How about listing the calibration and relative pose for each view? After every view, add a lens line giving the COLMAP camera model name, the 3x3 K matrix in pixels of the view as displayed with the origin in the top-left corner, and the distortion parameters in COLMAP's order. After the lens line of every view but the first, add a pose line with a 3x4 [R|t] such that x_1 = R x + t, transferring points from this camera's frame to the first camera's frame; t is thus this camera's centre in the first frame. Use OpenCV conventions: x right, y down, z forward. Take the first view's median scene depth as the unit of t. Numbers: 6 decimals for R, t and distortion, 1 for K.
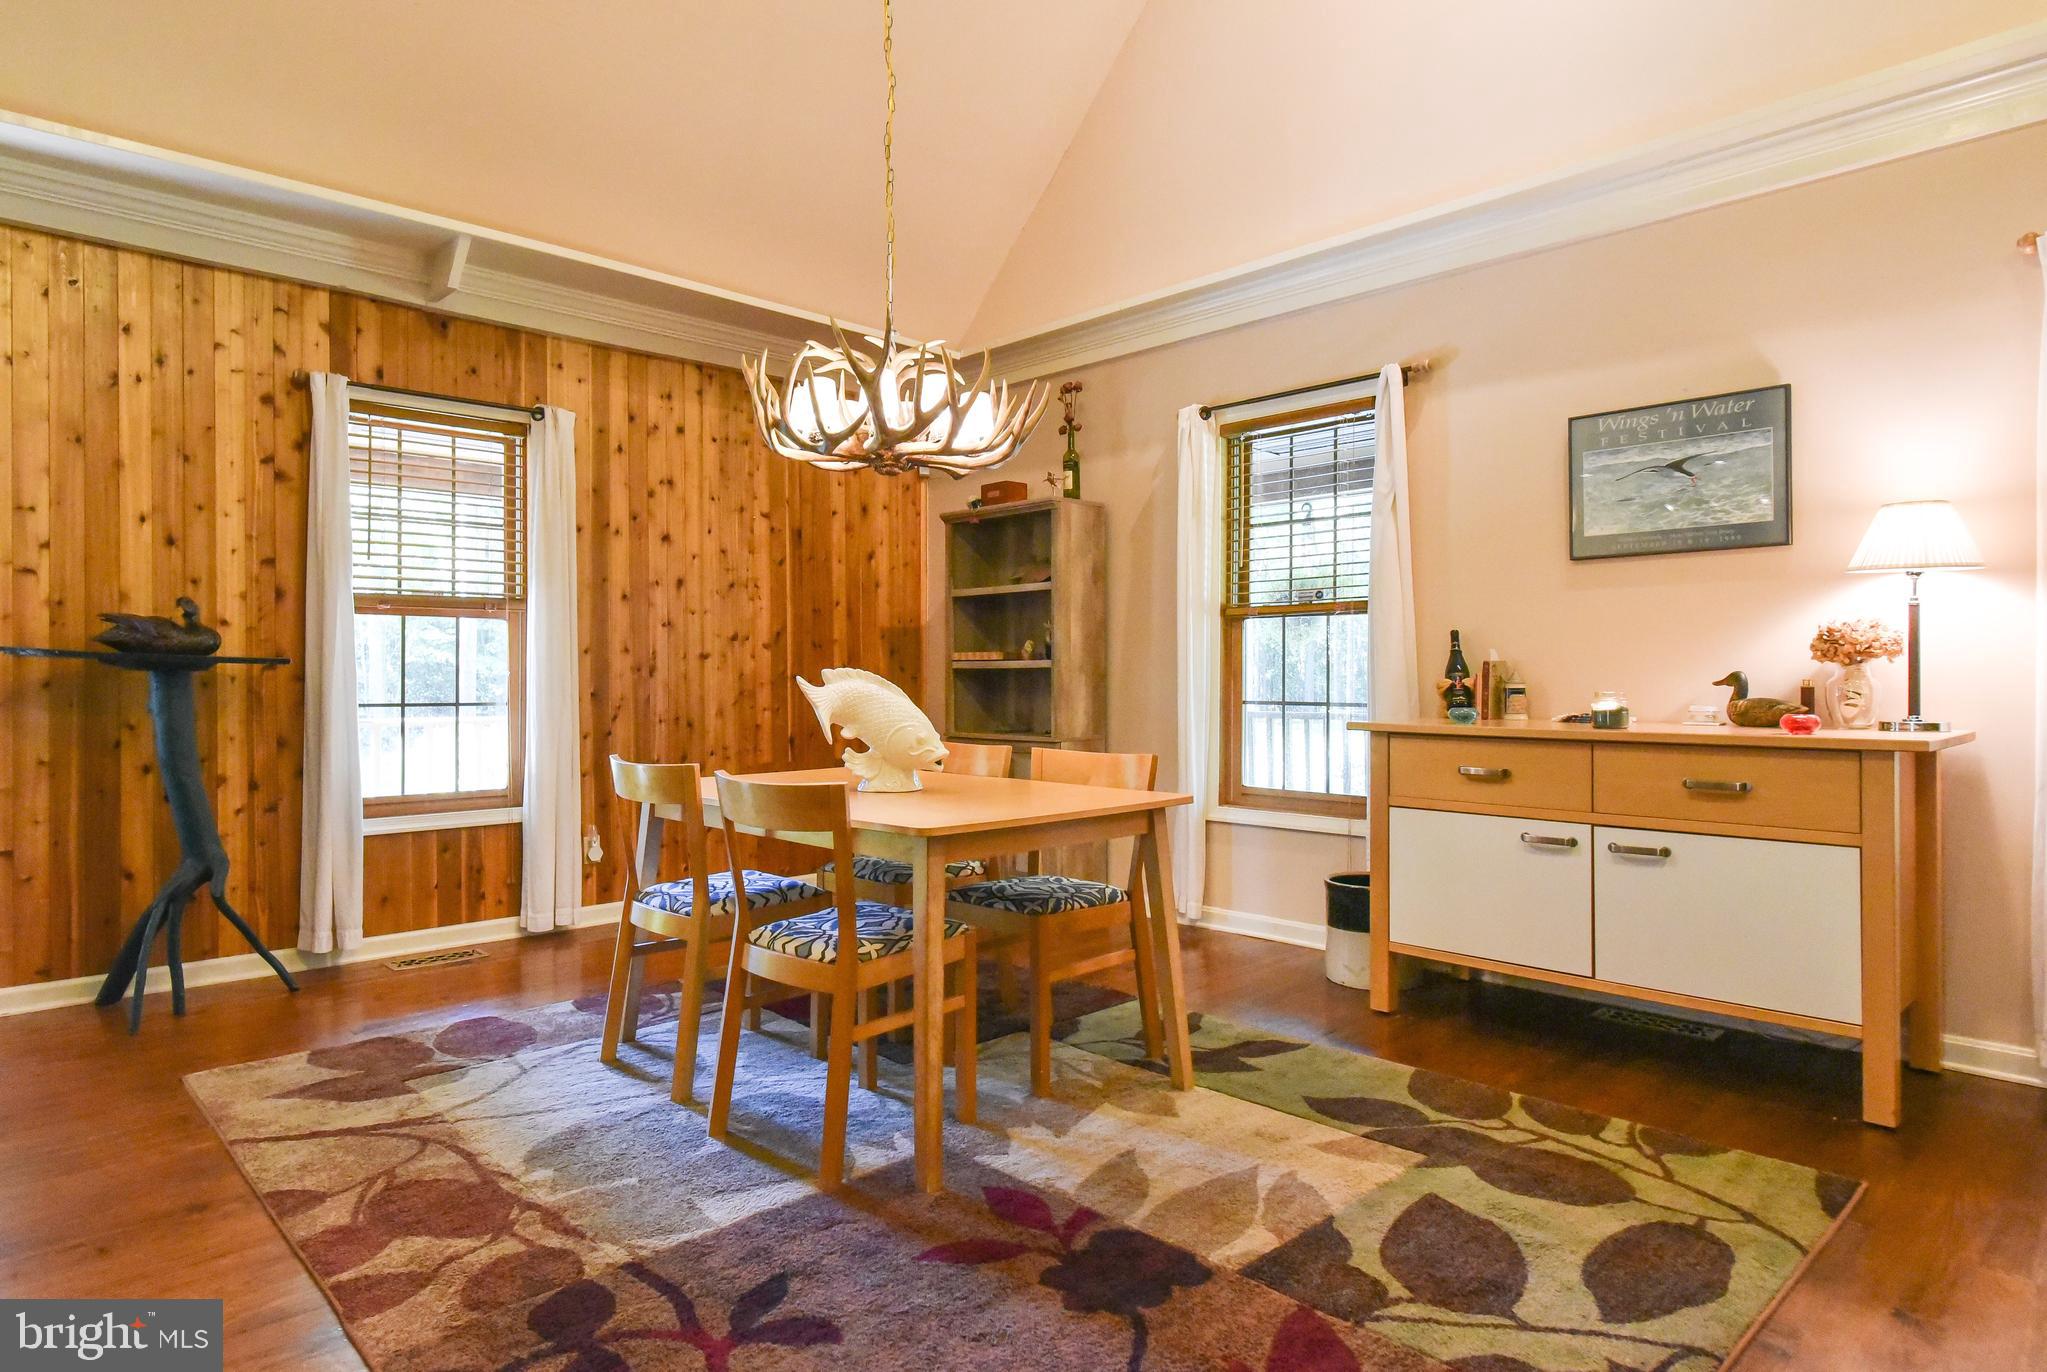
lens RADIAL K [[1176.9, 0, 1028.1], [0, 1176.9, 646.0], [0, 0, 1]] dist [-0.001963, 0.000295]
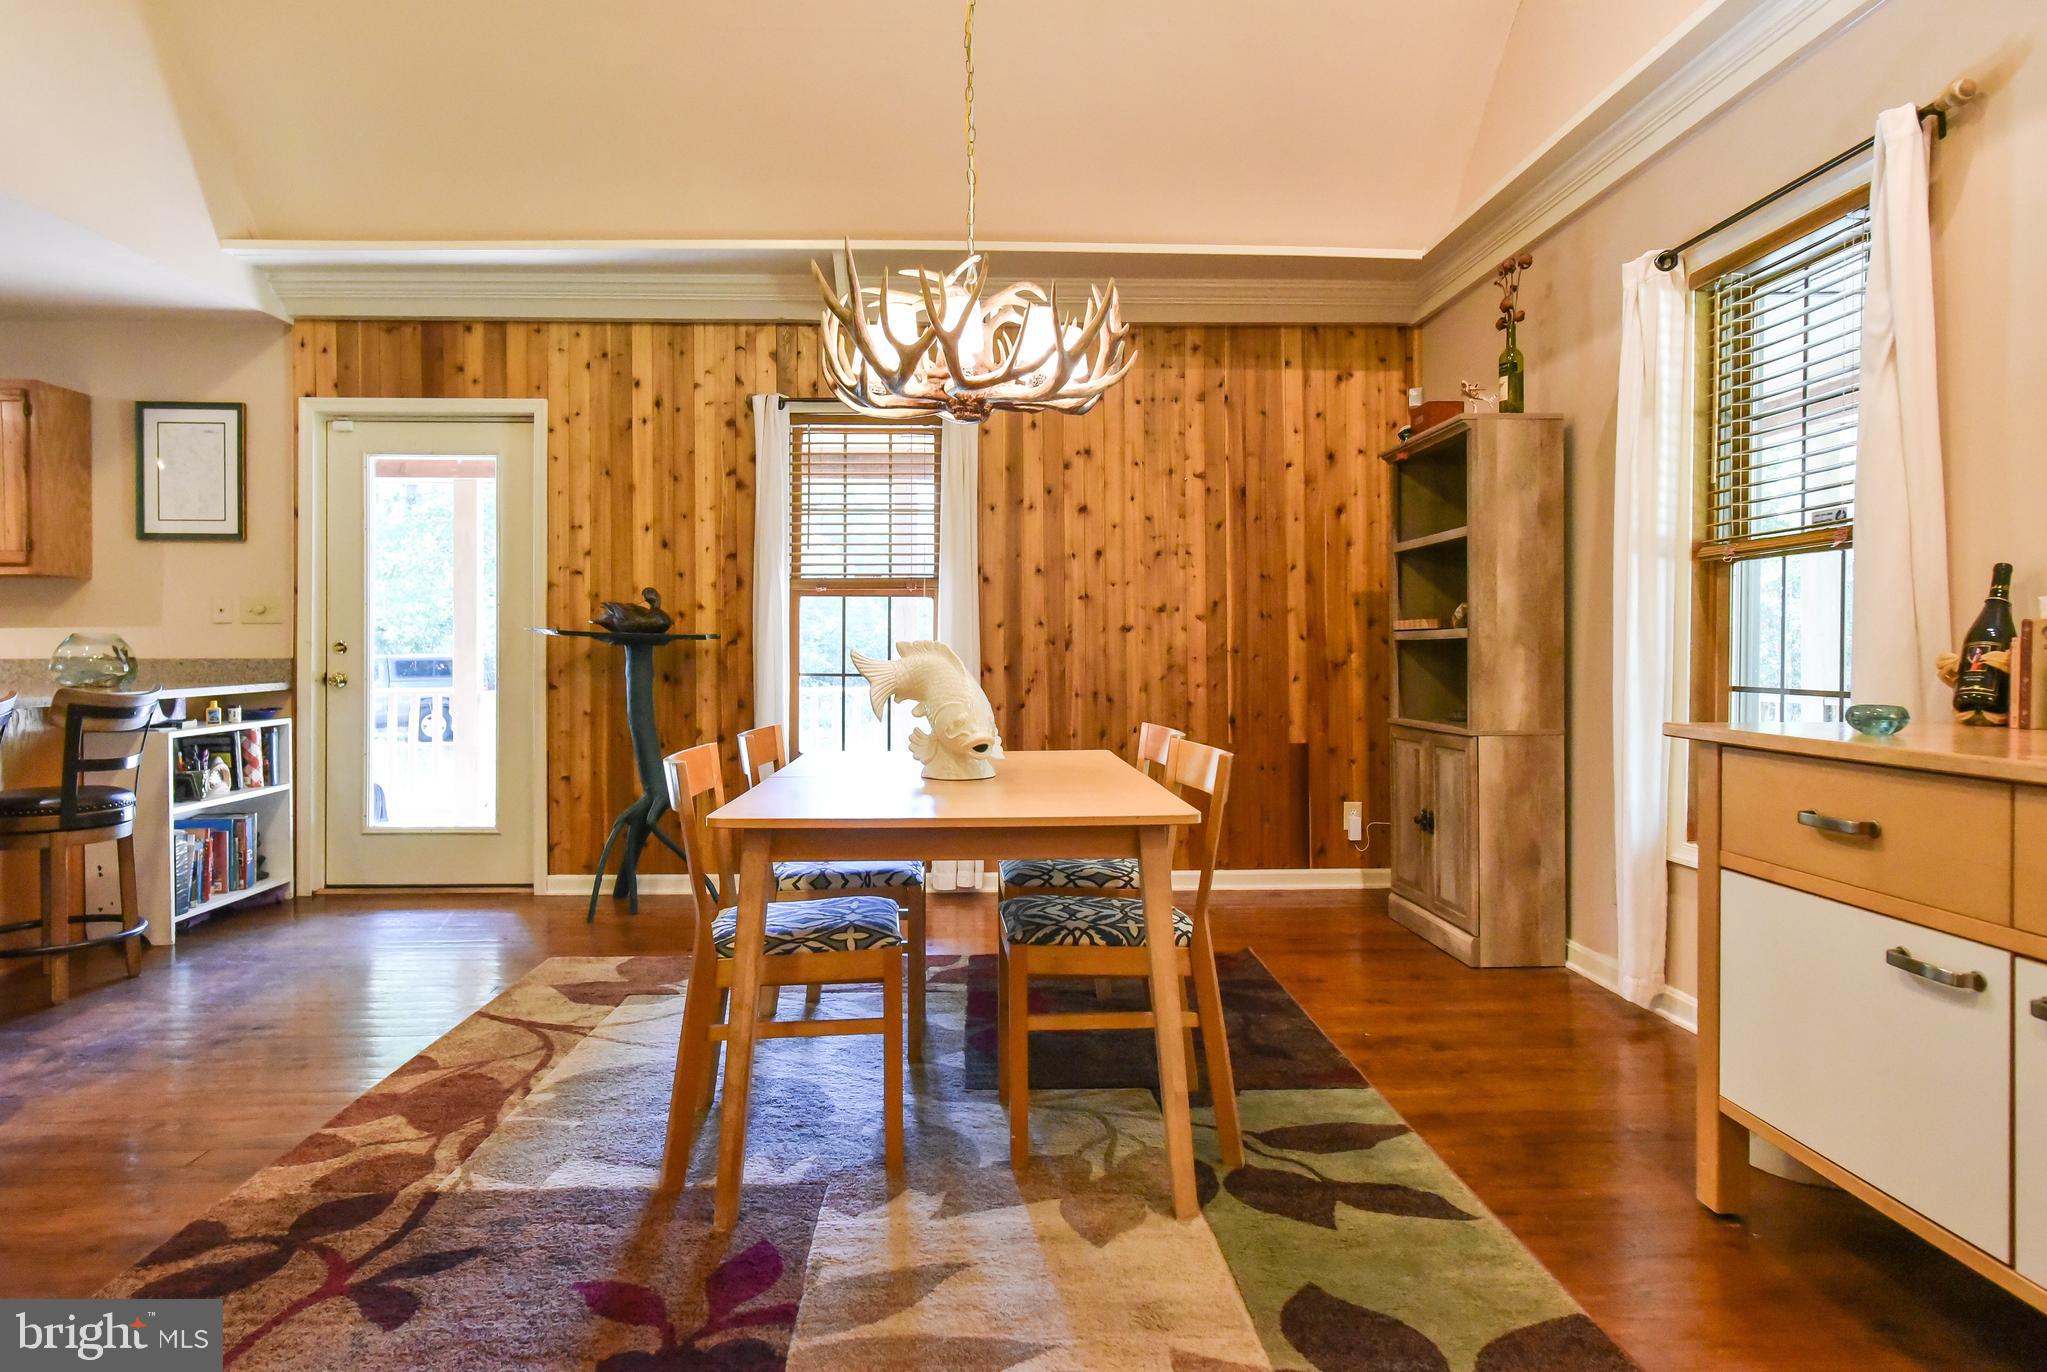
lens RADIAL K [[1176.9, 0, 999.8], [0, 1176.9, 643.0], [0, 0, 1]] dist [-0.001963, 0.000295]
pose [[0.737945, -0.005918, -0.674834, 0.428961], [0.016420, 0.999823, 0.009188, 0.013525], [0.674661, -0.017861, 0.737912, 0.317694]]
